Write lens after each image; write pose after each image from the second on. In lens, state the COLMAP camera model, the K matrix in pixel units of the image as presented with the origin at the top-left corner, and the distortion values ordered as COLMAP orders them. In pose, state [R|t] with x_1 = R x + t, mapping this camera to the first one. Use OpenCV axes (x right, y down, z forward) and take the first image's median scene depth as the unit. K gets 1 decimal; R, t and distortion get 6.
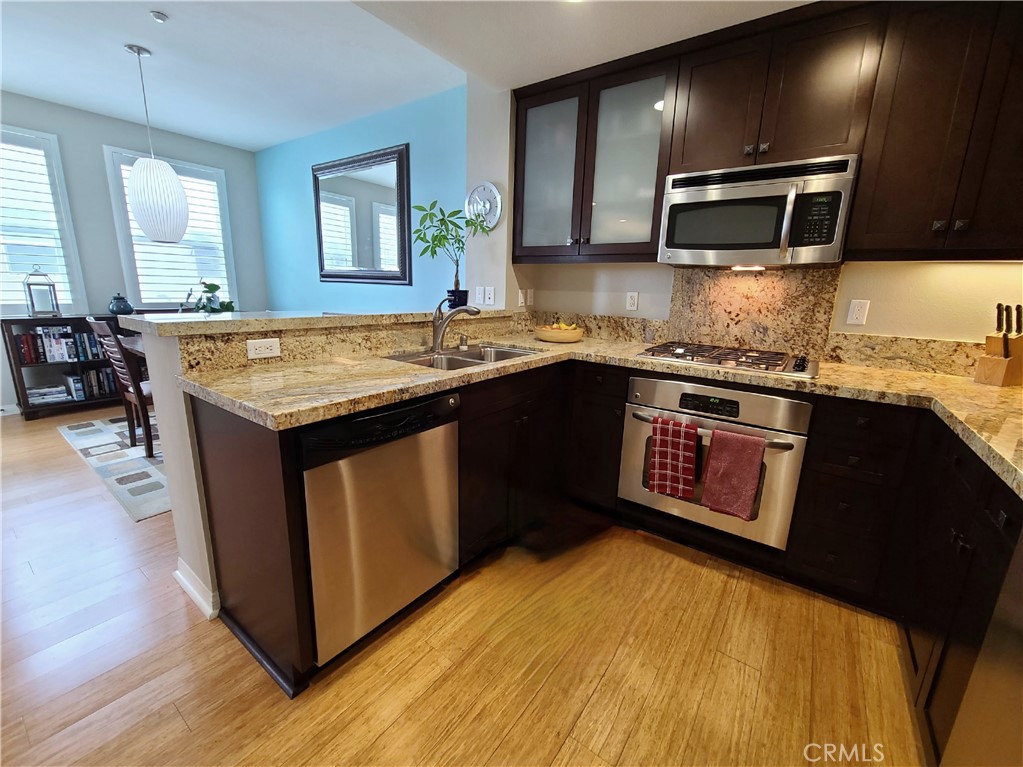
lens RADIAL K [[418.5, 0, 511.5], [0, 418.5, 383.5], [0, 0, 1]] dist [0.004326, -0.003400]
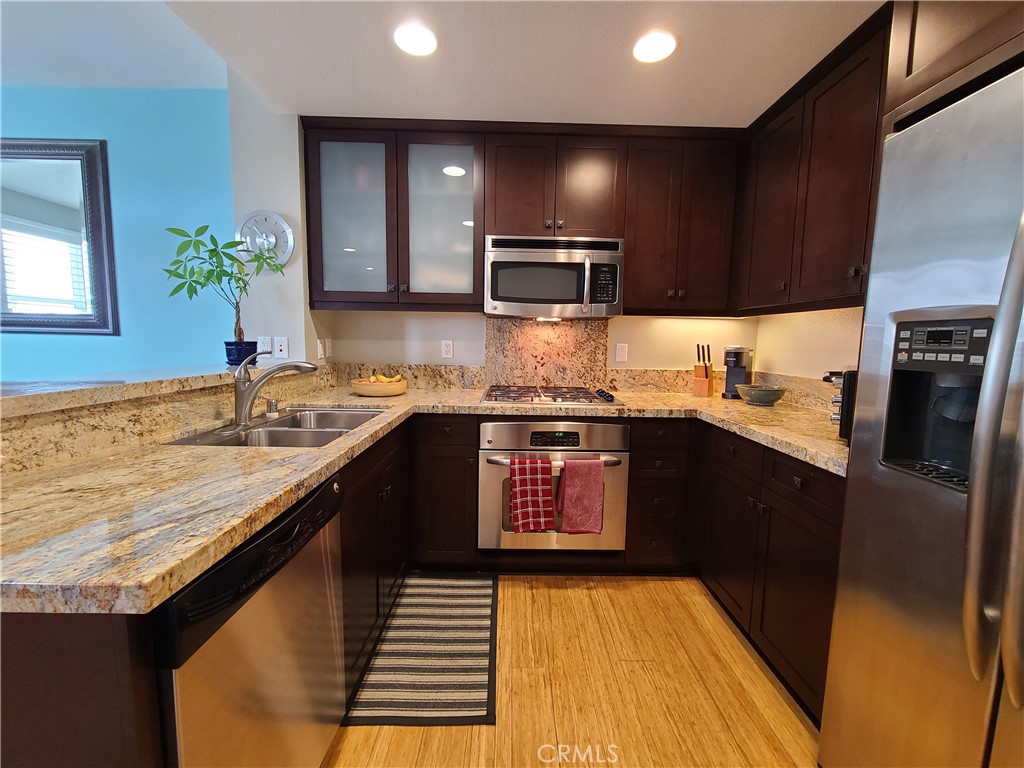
lens RADIAL K [[418.9, 0, 512.0], [0, 418.9, 384.0], [0, 0, 1]] dist [0.004326, -0.003400]
pose [[0.804665, -0.078287, 0.588545, -0.226073], [0.140280, 0.988272, -0.060335, -0.036121], [-0.576919, 0.131110, 0.806210, 0.125339]]
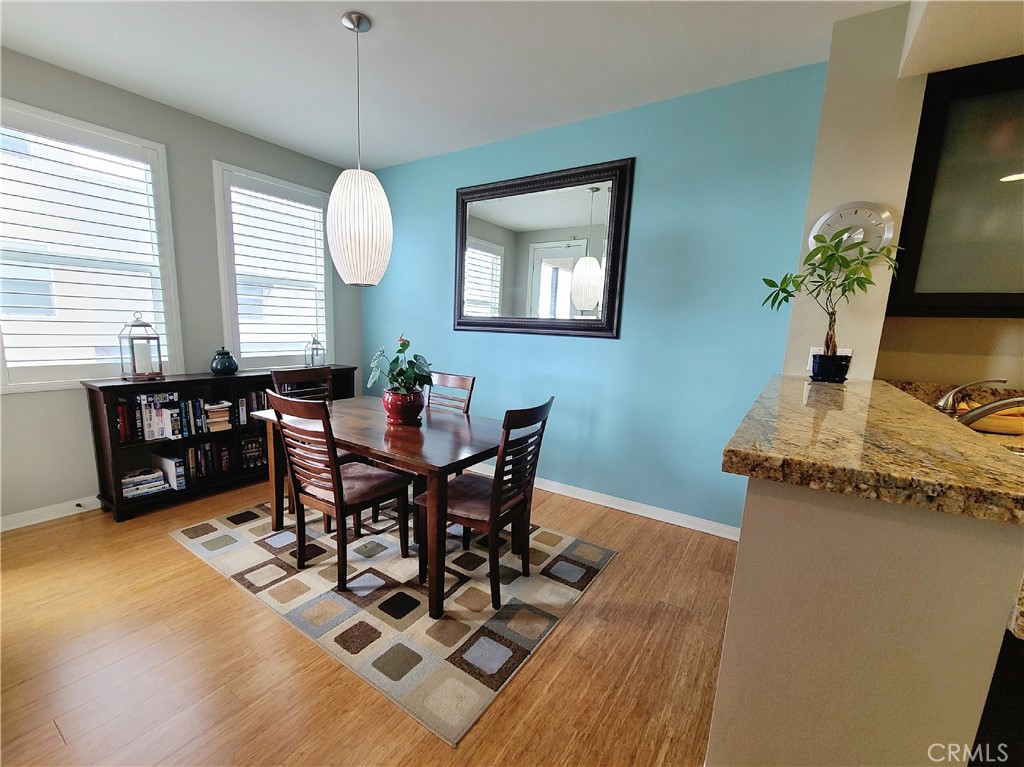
lens RADIAL K [[437.9, 0, 488.4], [0, 437.9, 403.4], [0, 0, 1]] dist [0.001292, -0.000069]
pose [[0.999917, -0.001366, 0.012779, -0.850157], [0.001967, 0.998888, -0.047116, -0.133172], [-0.012700, 0.047137, 0.998808, 0.347575]]
